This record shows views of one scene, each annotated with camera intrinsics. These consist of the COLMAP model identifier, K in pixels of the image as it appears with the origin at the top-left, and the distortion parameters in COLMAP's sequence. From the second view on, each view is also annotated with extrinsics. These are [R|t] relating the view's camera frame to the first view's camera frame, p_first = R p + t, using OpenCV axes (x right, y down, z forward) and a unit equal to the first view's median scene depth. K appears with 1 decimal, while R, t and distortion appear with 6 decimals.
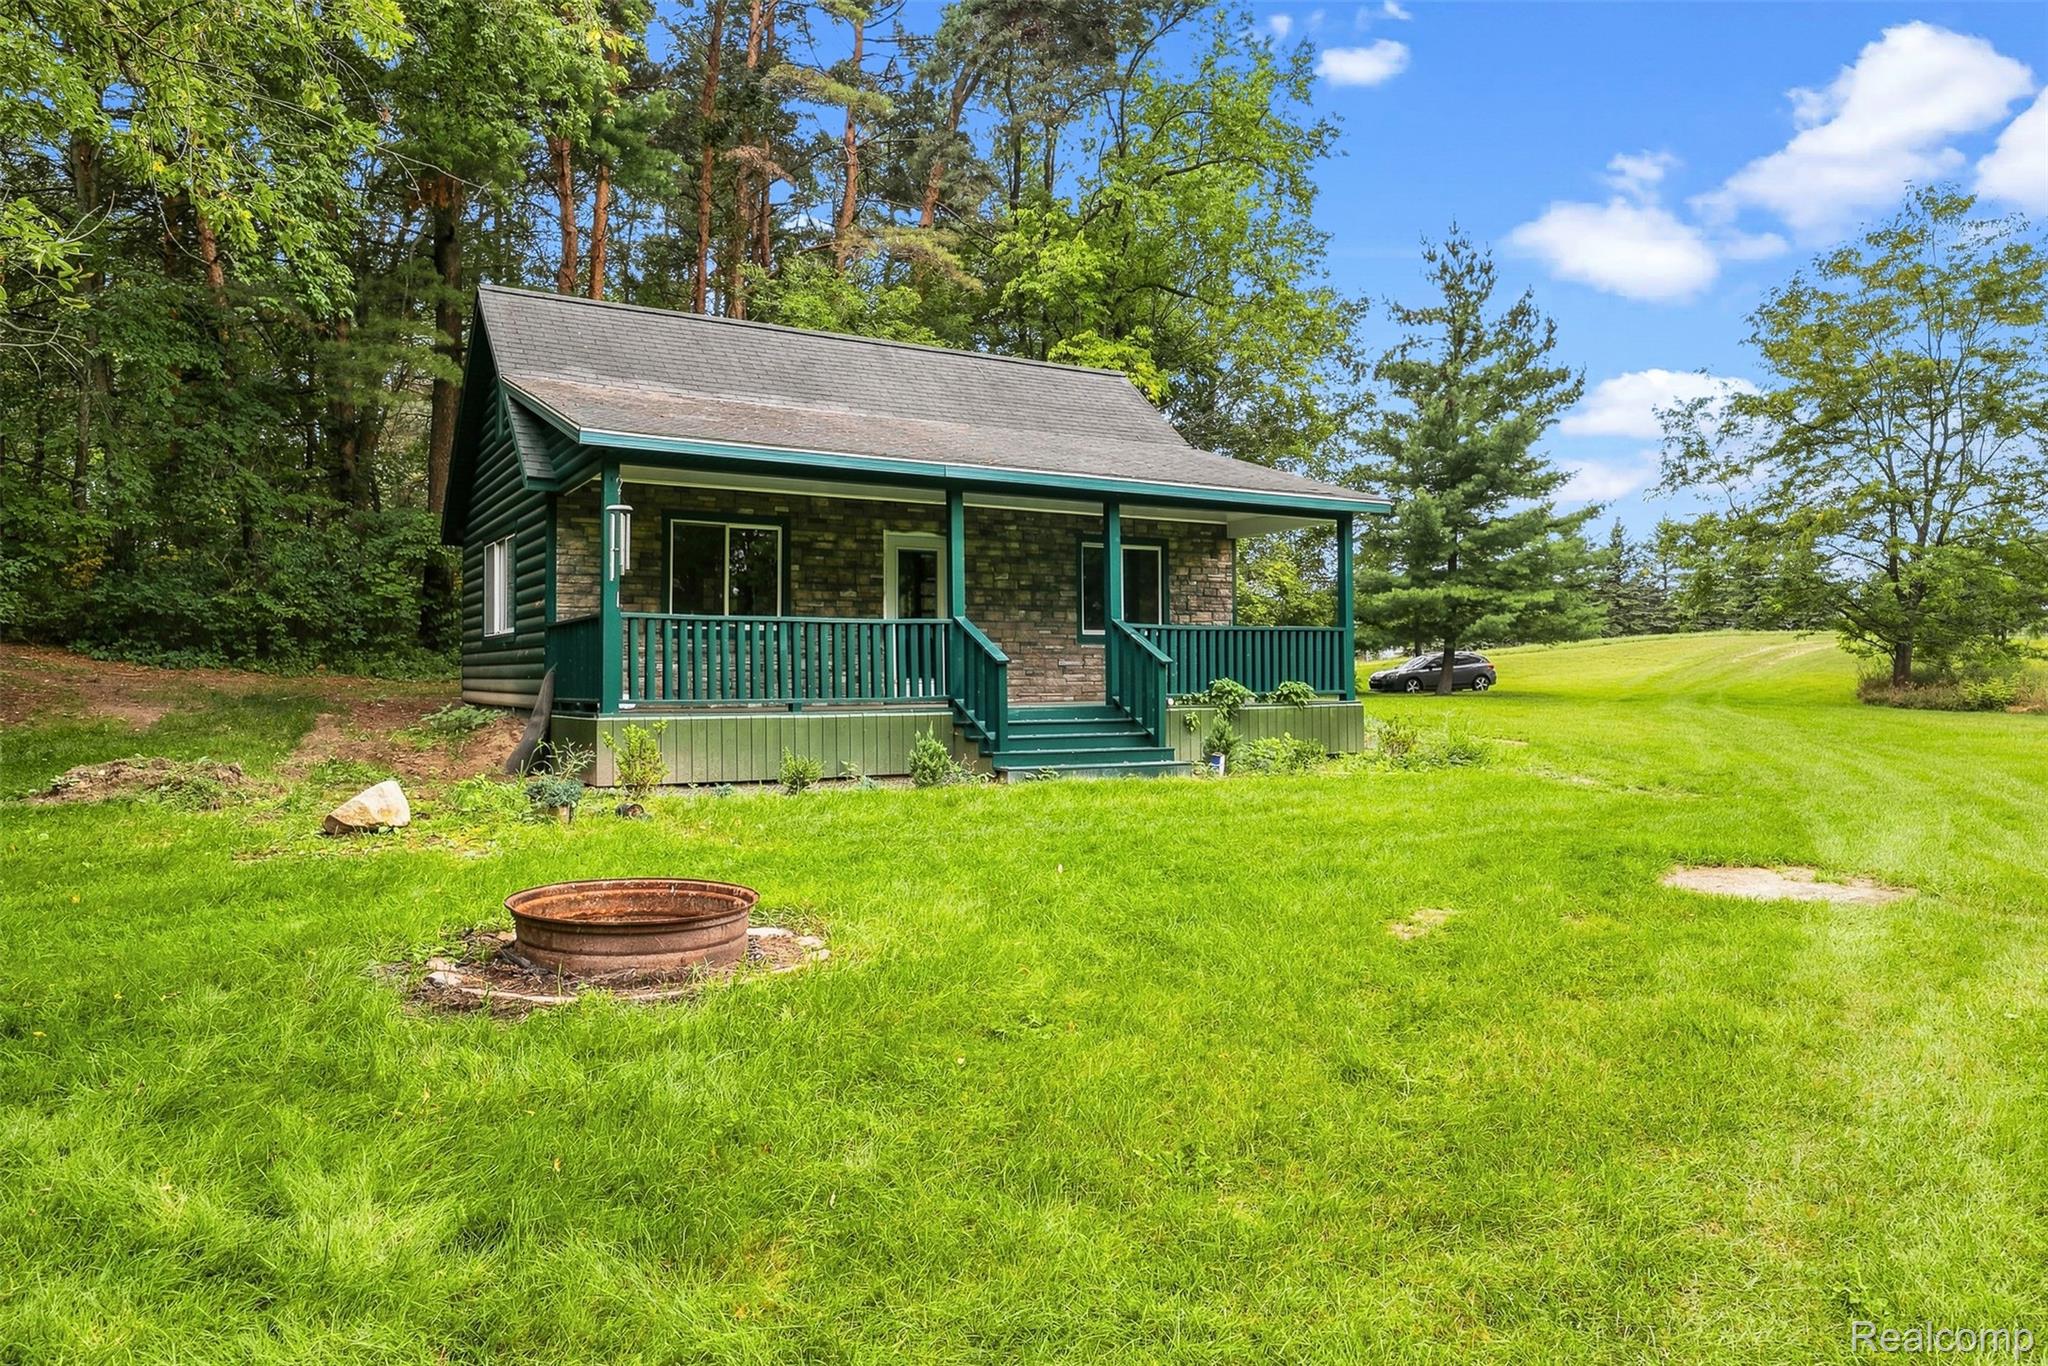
lens RADIAL K [[920.4, 0, 1024.0], [0, 920.4, 683.0], [0, 0, 1]] dist [-0.001009, 0.000023]
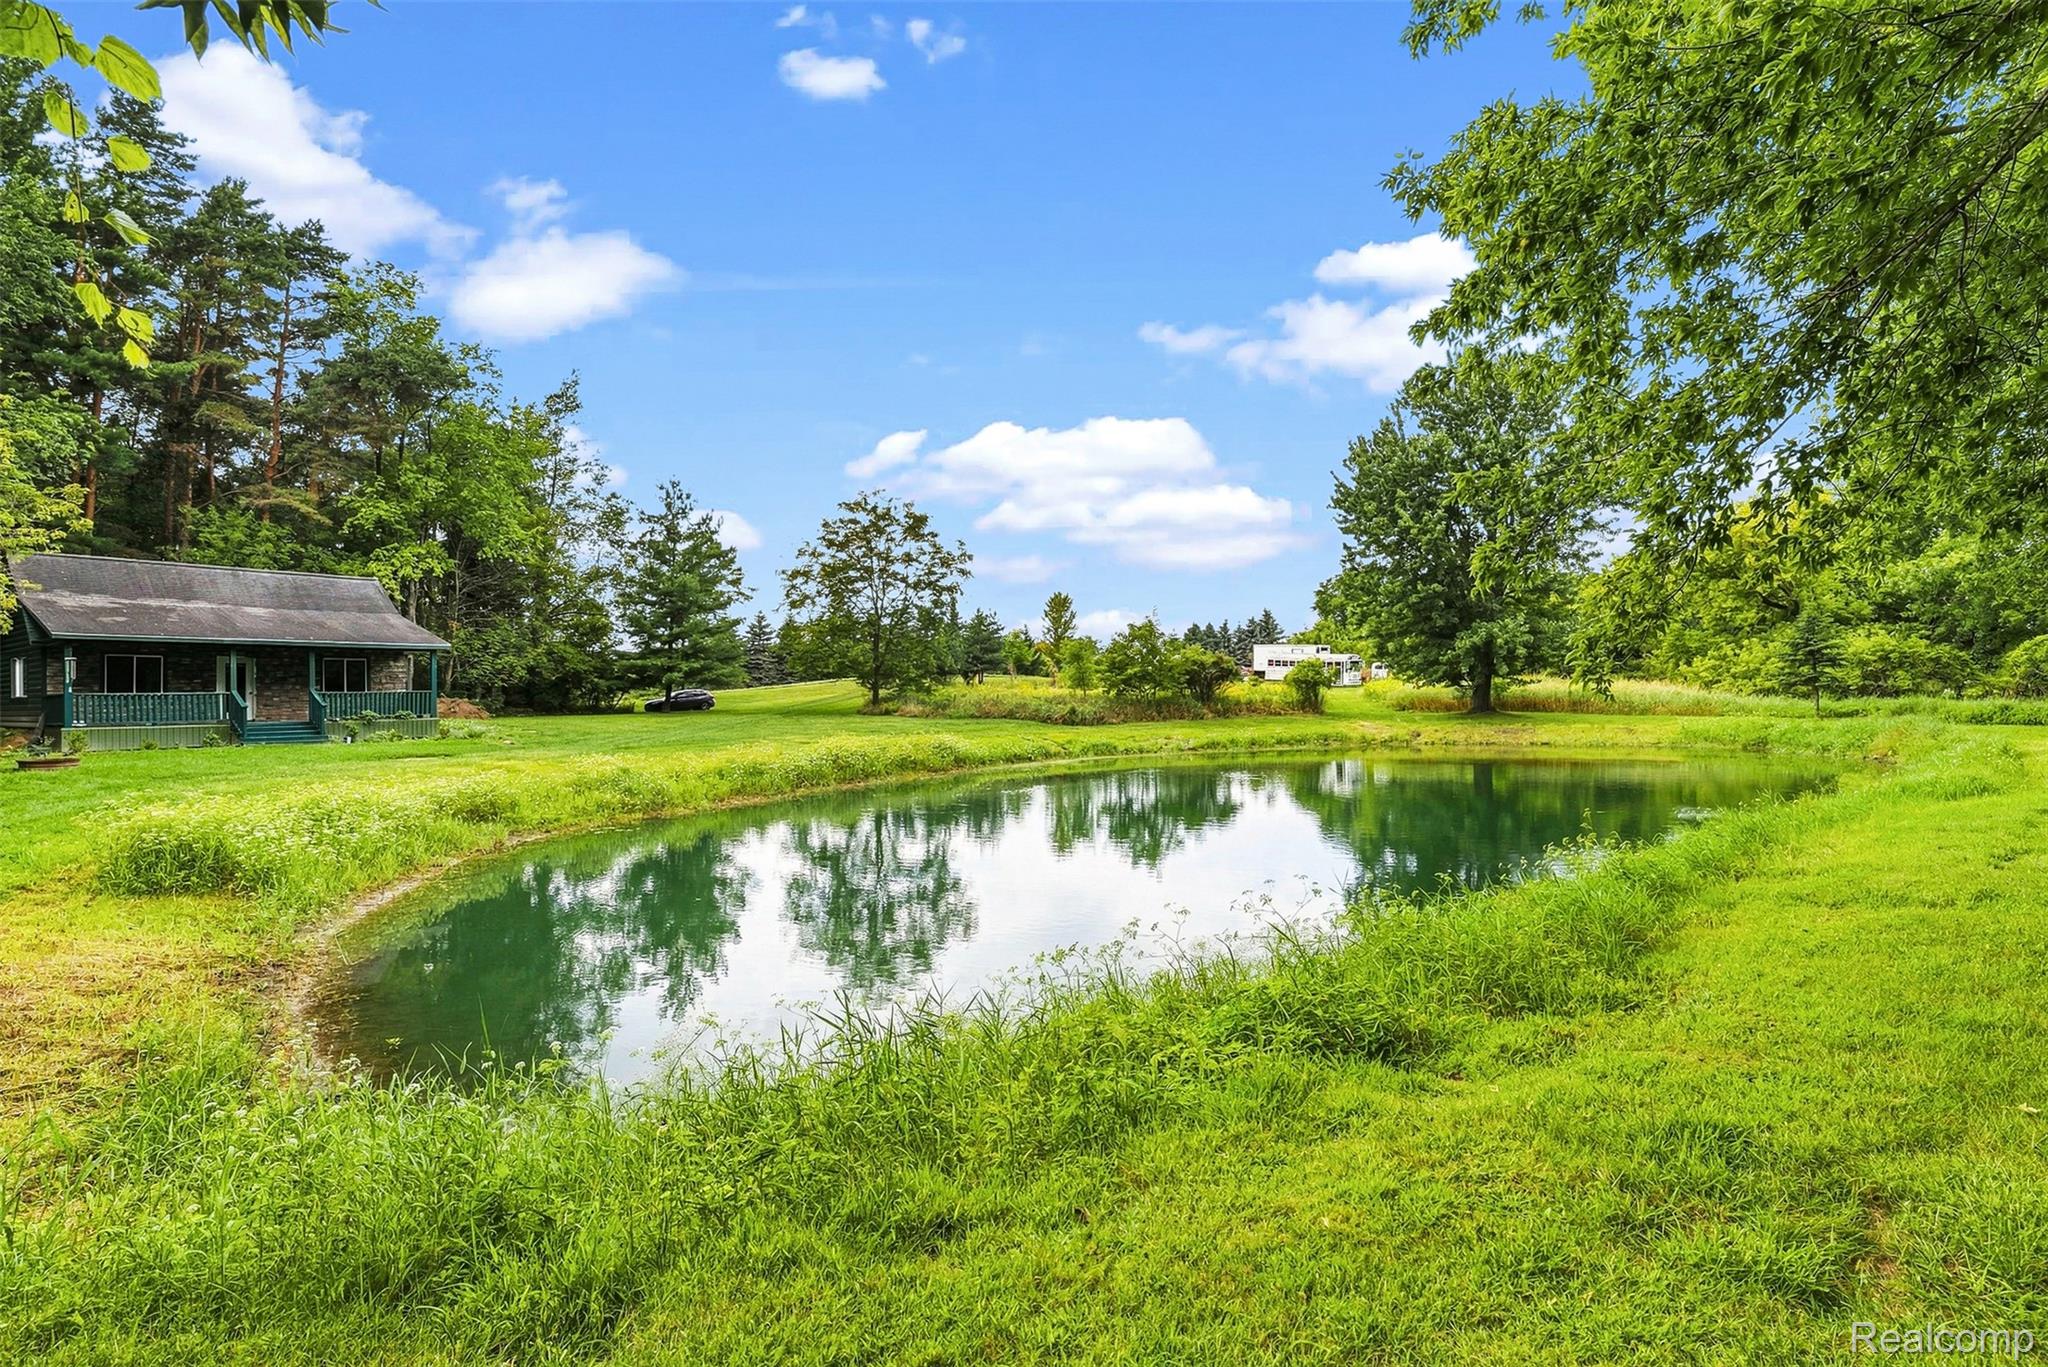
lens RADIAL K [[851.4, 0, 1024.2], [0, 851.4, 705.5], [0, 0, 1]] dist [0.001176, 0.000482]
pose [[0.946103, -0.019213, 0.323295, 0.797750], [0.018435, 0.999815, 0.005467, 0.001144], [-0.323341, 0.000788, 0.946282, -1.311958]]
